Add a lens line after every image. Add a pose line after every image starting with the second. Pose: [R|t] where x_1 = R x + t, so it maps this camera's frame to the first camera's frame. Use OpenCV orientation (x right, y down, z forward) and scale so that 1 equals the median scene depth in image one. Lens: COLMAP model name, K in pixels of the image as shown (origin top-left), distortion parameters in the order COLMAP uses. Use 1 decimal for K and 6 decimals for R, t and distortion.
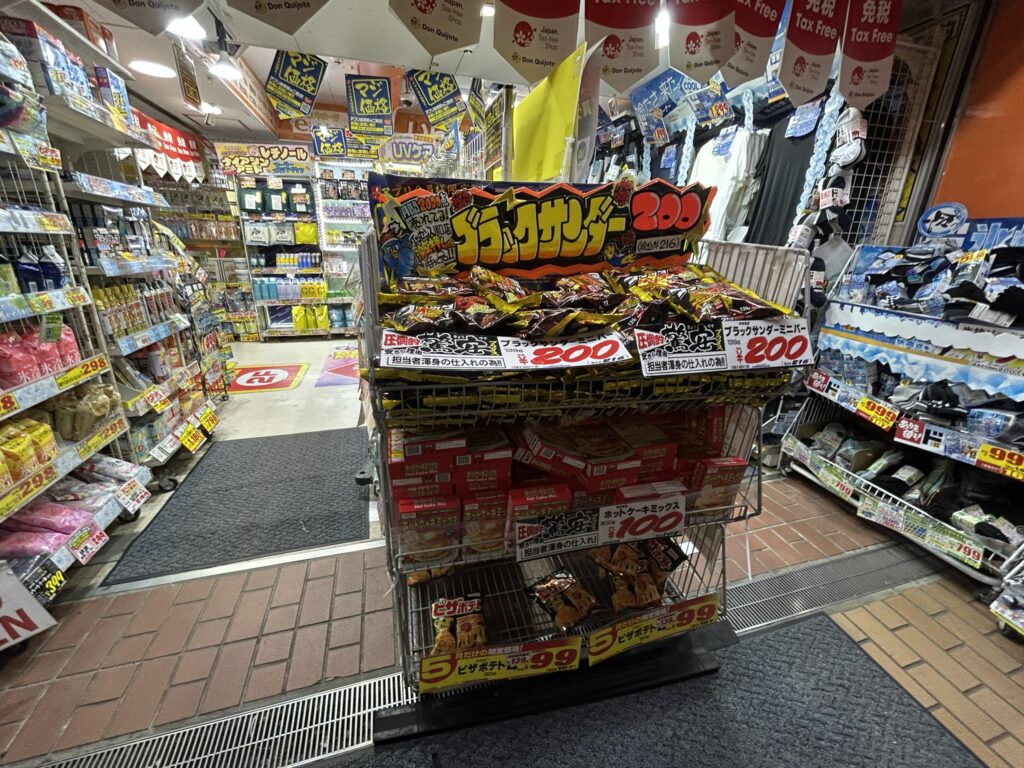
lens RADIAL K [[413.3, 0, 507.5], [0, 413.3, 386.3], [0, 0, 1]] dist [0.000264, 0.000019]
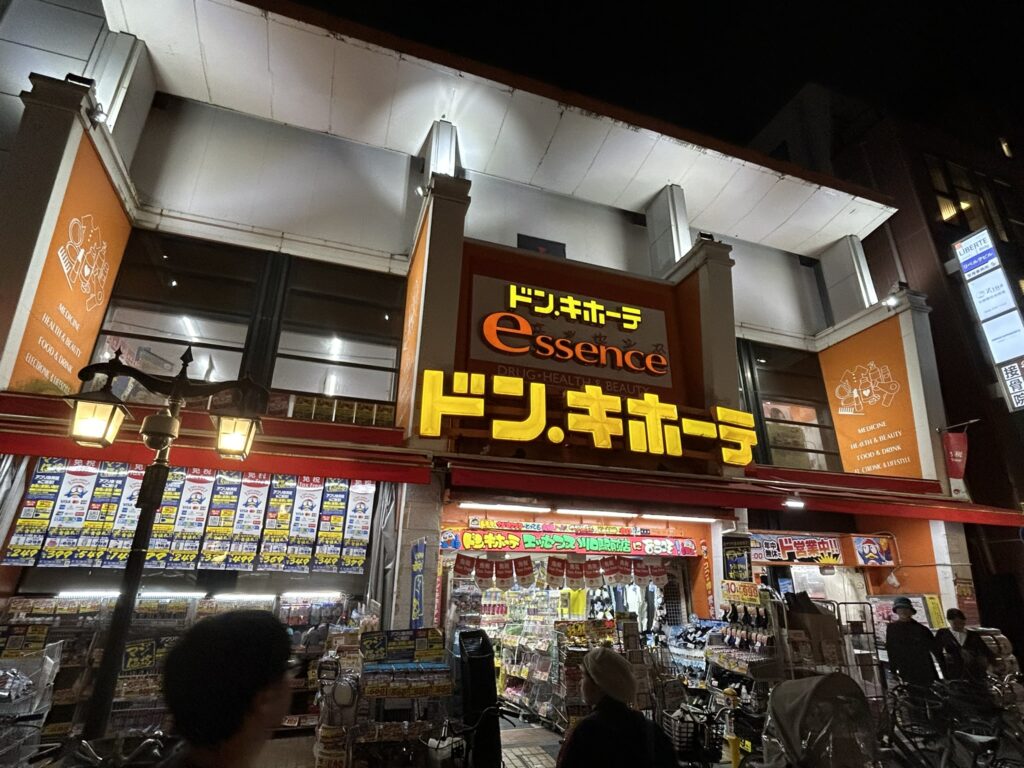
lens RADIAL K [[538.2, 0, 512.9], [0, 538.2, 385.0], [0, 0, 1]] dist [-0.000622, -0.000013]
pose [[0.998876, -0.005215, 0.047104, -0.671408], [0.034586, 0.759729, -0.649319, 1.010434], [-0.032400, 0.650219, 0.759056, -3.738430]]
